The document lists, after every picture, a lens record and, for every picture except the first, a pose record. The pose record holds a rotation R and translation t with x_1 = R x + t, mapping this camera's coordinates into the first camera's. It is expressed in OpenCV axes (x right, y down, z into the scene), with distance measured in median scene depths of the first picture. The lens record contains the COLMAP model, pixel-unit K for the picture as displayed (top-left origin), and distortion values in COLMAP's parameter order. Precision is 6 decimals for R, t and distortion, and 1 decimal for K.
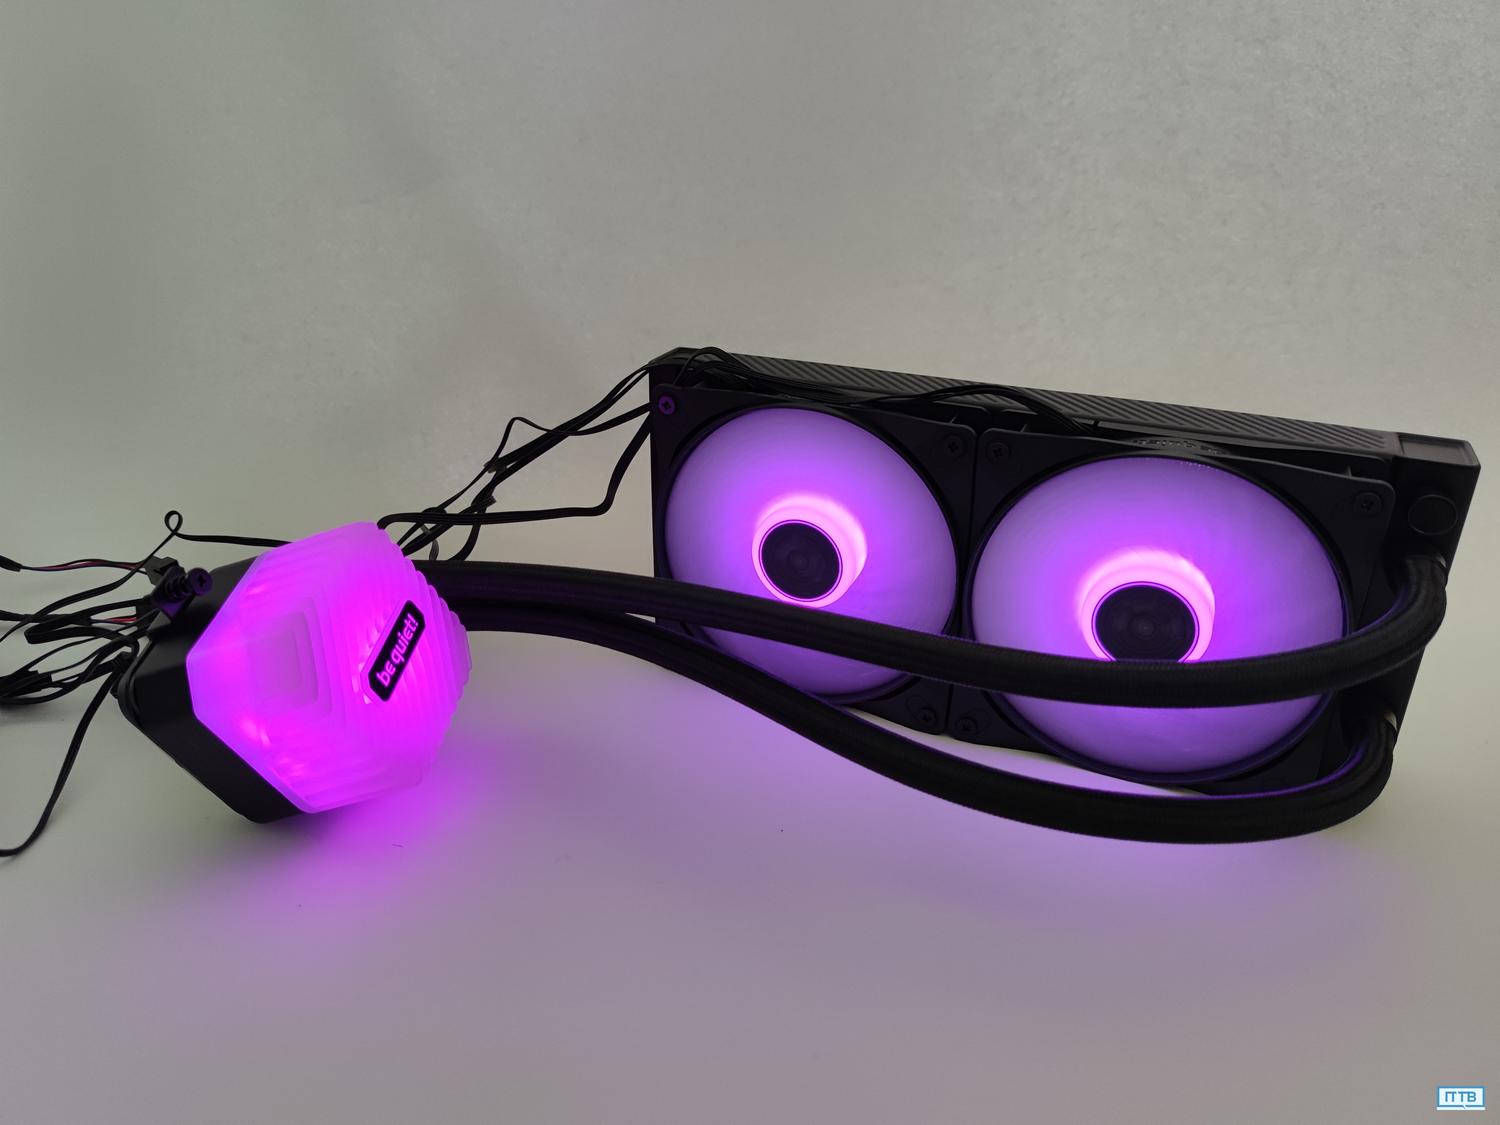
lens RADIAL K [[1255.3, 0, 750.0], [0, 1255.3, 562.5], [0, 0, 1]] dist [0.000784, 0.009140]
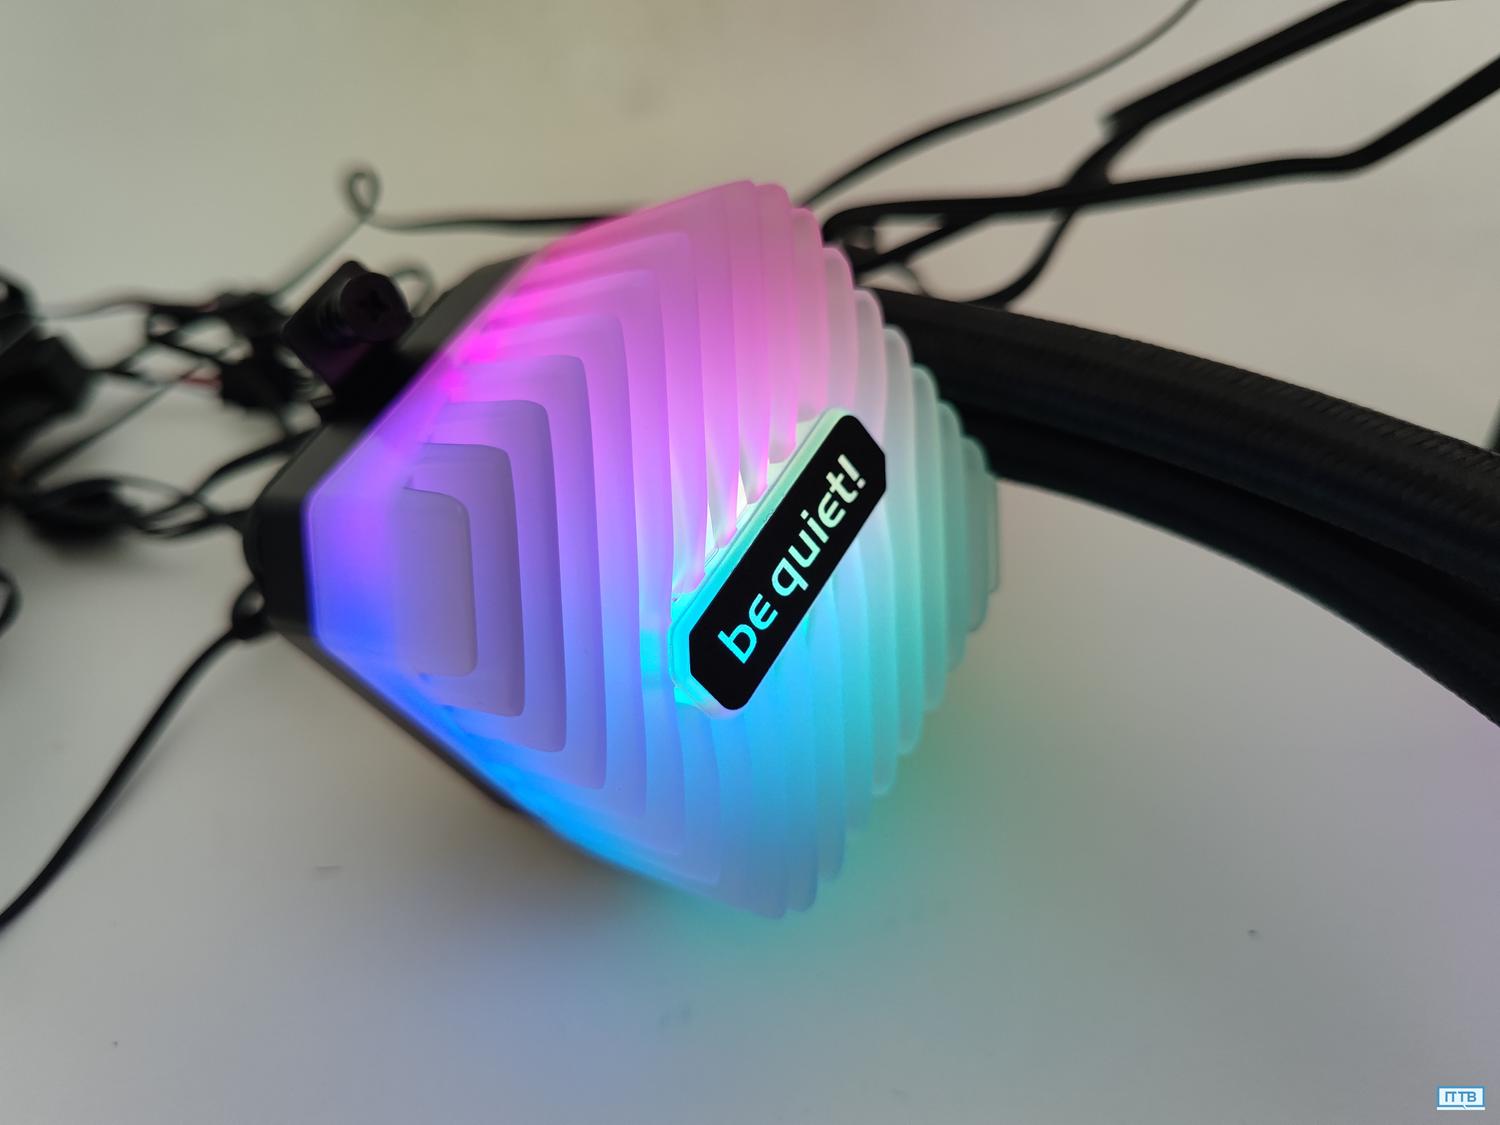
lens RADIAL K [[1253.7, 0, 750.0], [0, 1253.7, 562.5], [0, 0, 1]] dist [0.001128, -0.006976]
pose [[0.905533, 0.166576, -0.390208, -0.150955], [-0.058328, 0.959848, 0.274391, -0.026150], [0.420247, -0.225710, 0.878890, 0.675197]]
